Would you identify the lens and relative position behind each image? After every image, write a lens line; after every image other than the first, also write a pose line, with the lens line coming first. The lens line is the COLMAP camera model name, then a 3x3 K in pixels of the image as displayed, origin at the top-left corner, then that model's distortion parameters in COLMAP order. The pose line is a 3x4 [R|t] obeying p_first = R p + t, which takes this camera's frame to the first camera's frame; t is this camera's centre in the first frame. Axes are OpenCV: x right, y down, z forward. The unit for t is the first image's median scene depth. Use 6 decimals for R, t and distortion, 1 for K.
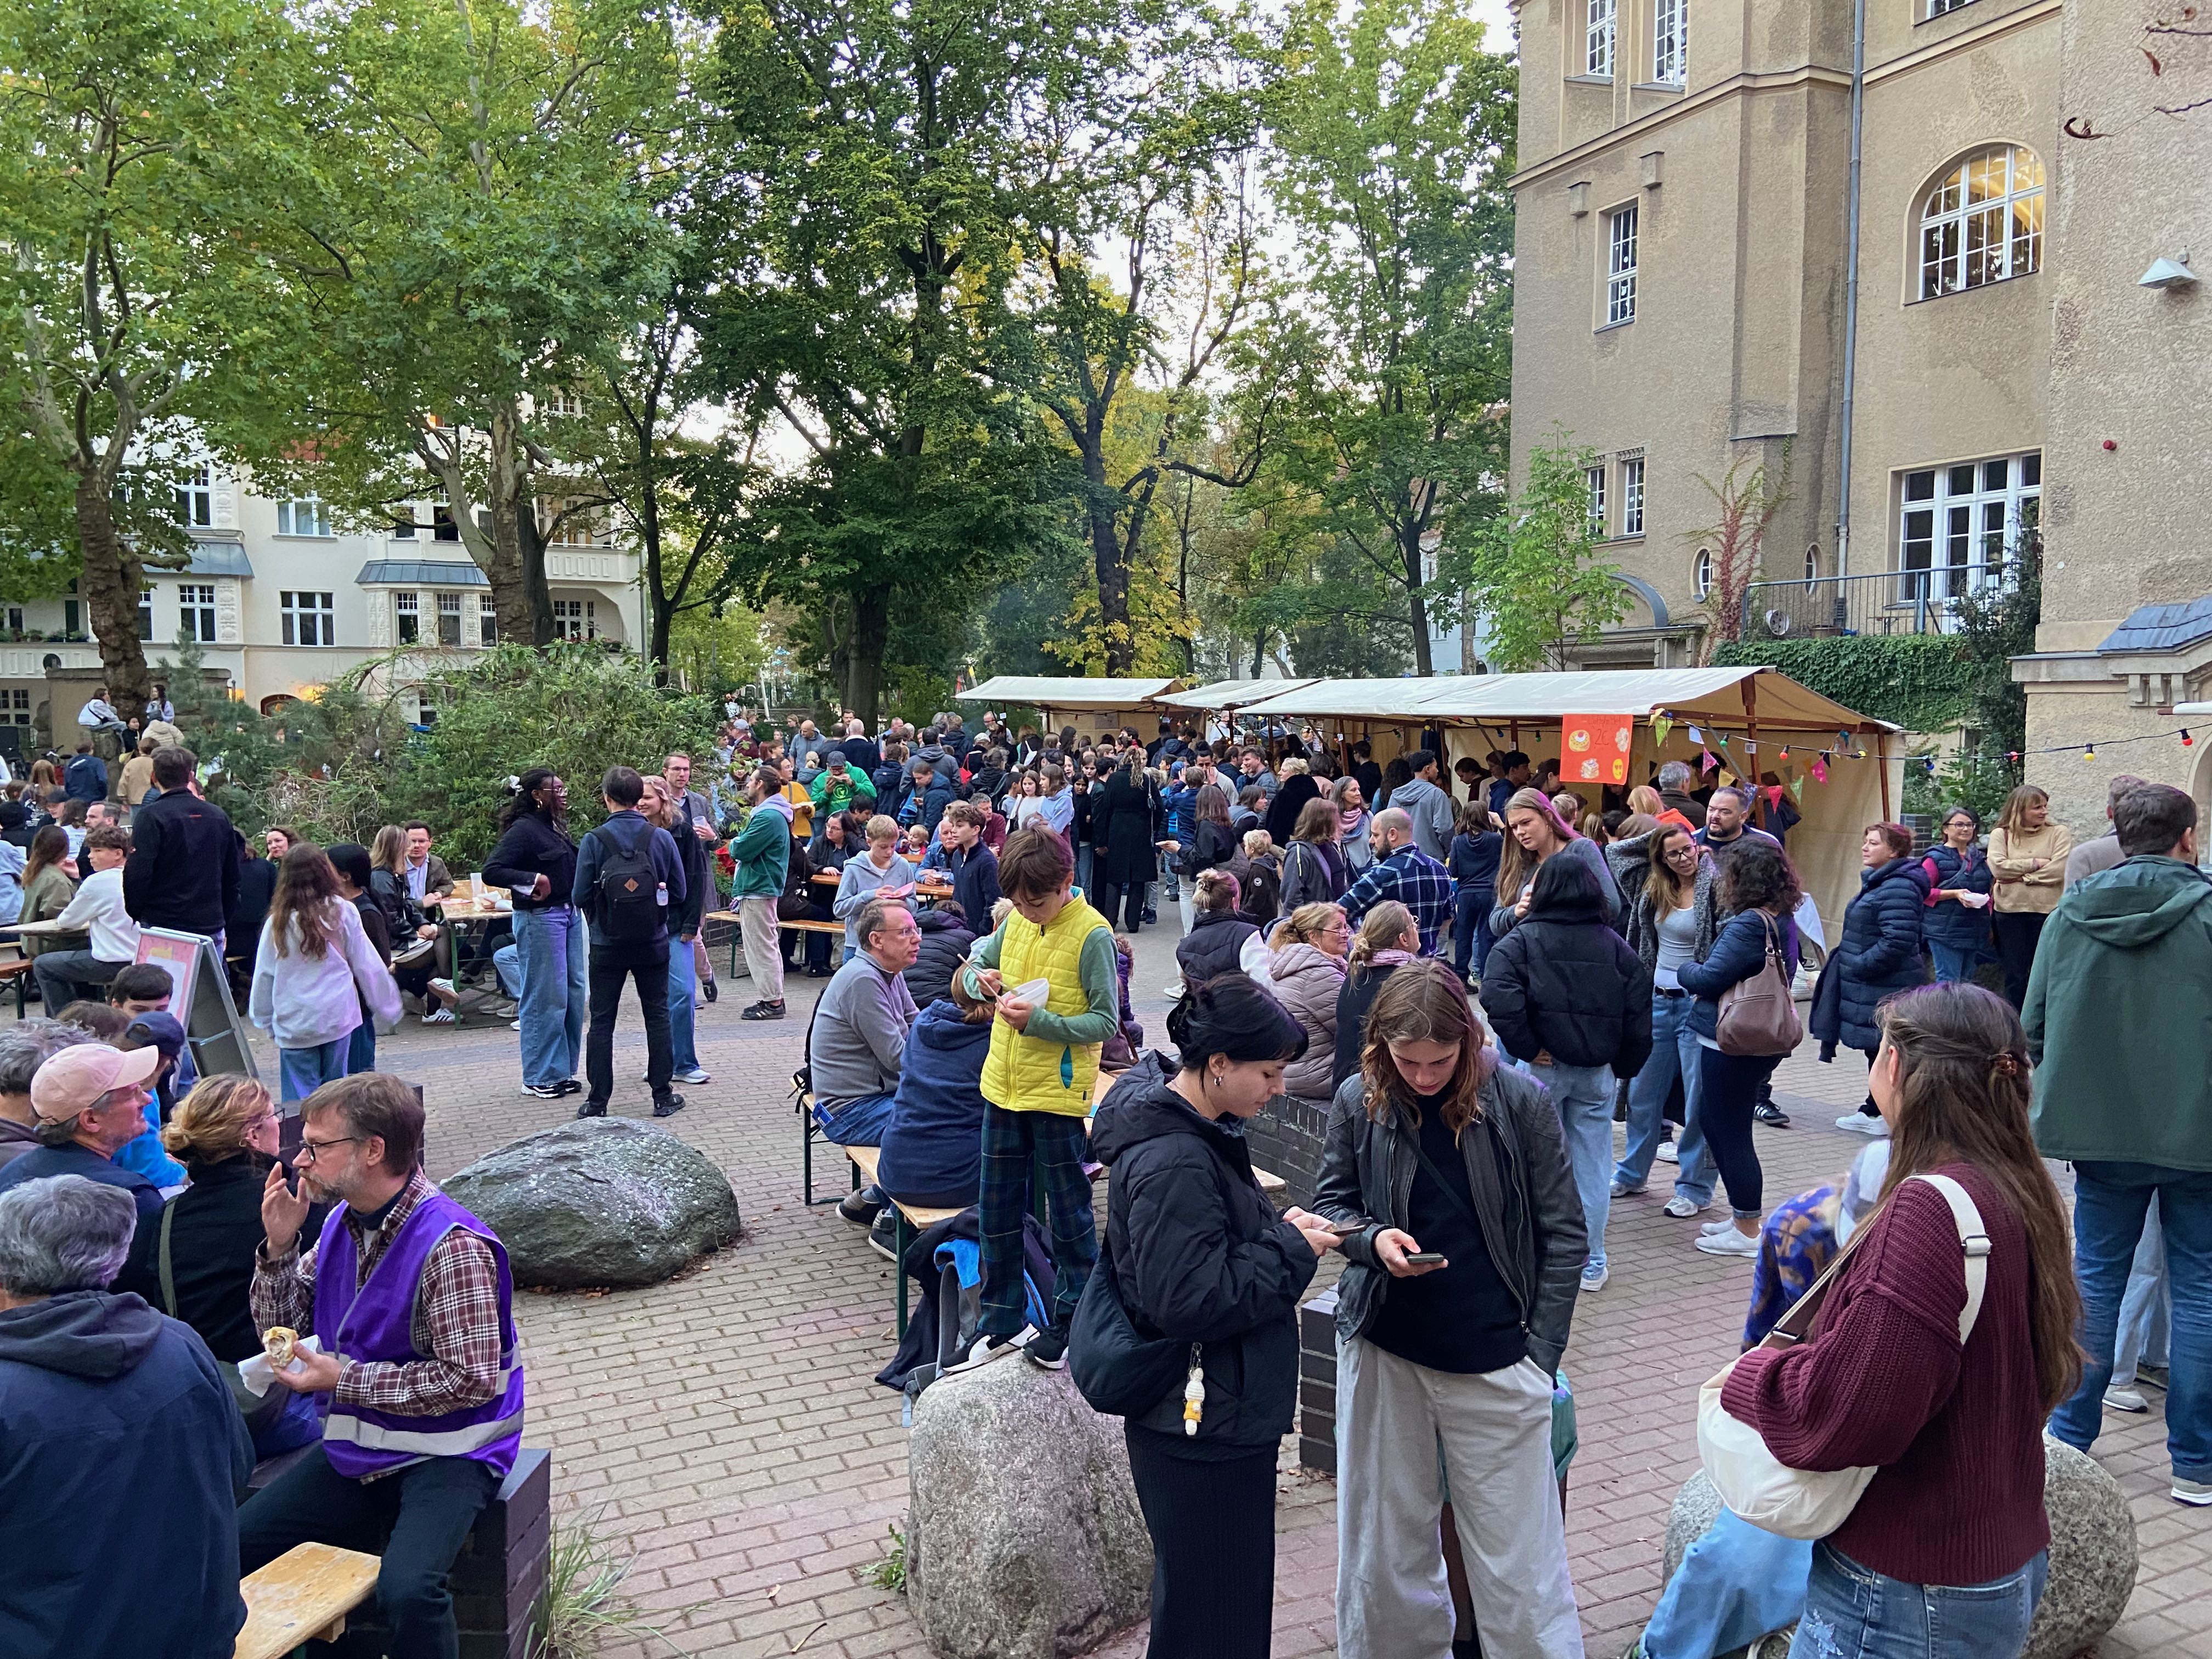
lens RADIAL K [[1656.8, 0, 1101.9], [0, 1656.8, 817.9], [0, 0, 1]] dist [0.114150, -0.137079]
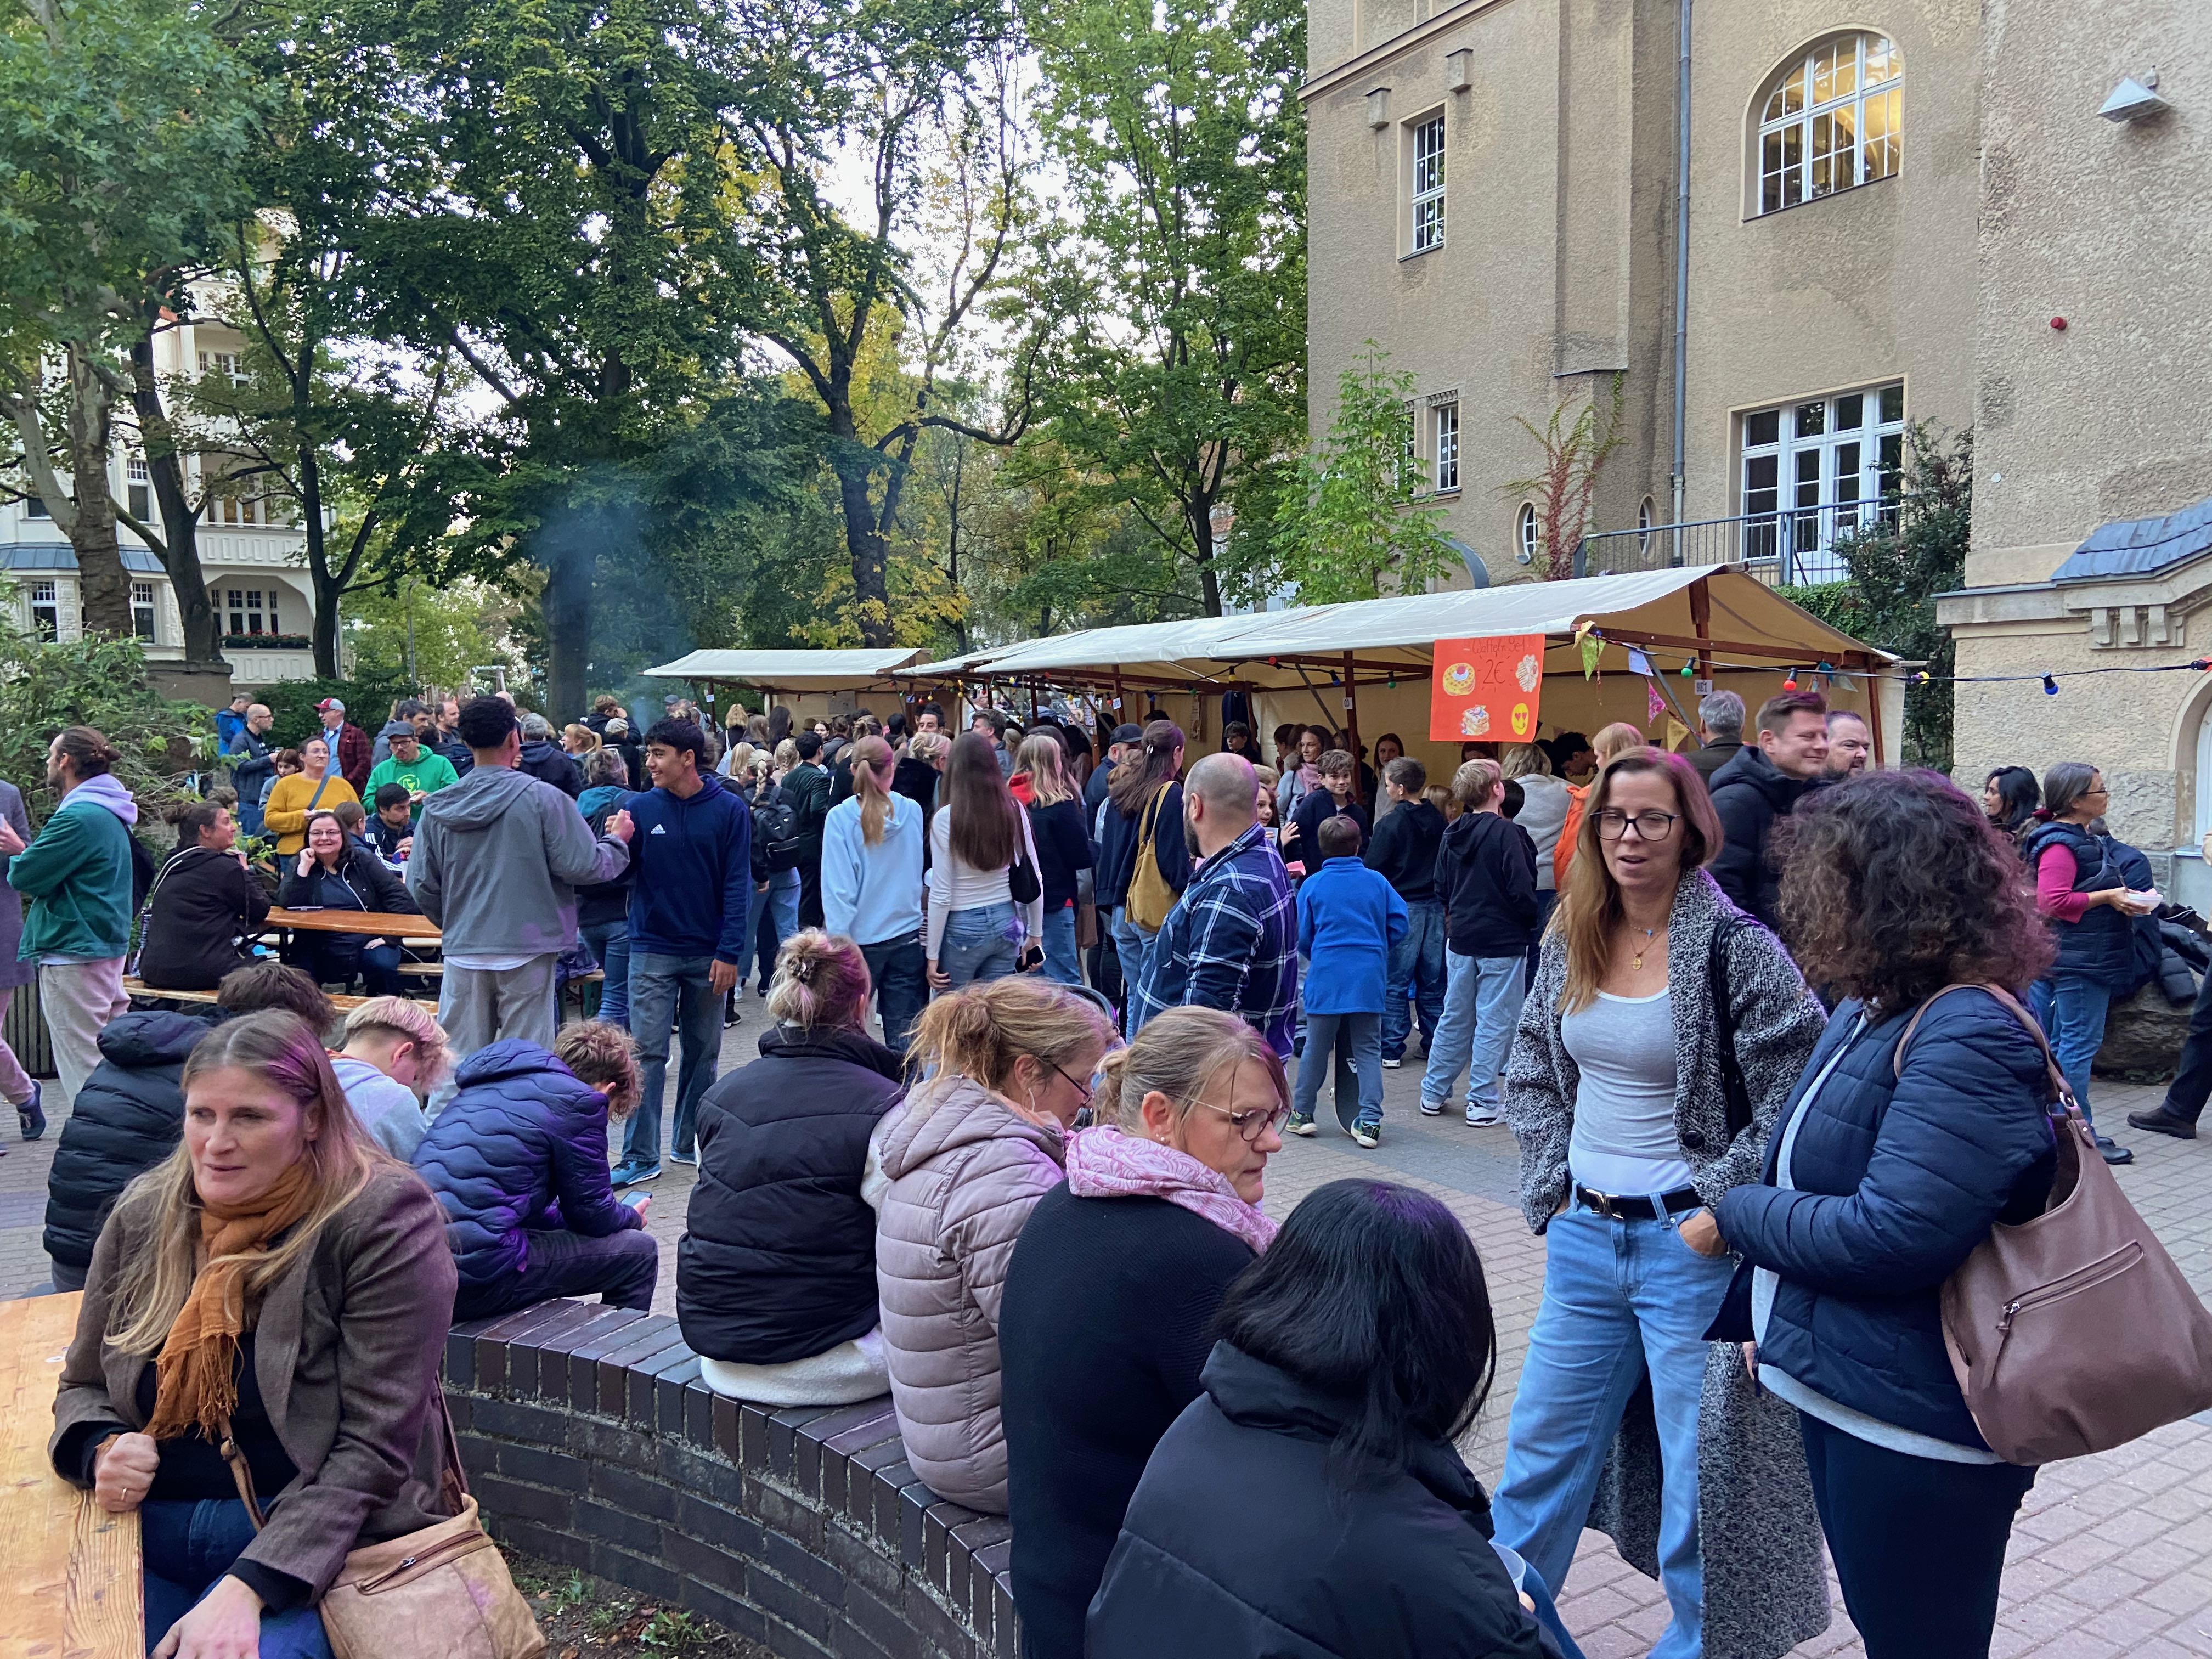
lens RADIAL K [[1656.8, 0, 1095.4], [0, 1656.8, 833.7], [0, 0, 1]] dist [0.114150, -0.137079]
pose [[0.992874, -0.022904, 0.116943, 0.027748], [0.022441, 0.999734, 0.005271, 0.003769], [-0.117033, -0.002609, 0.993125, 0.159893]]
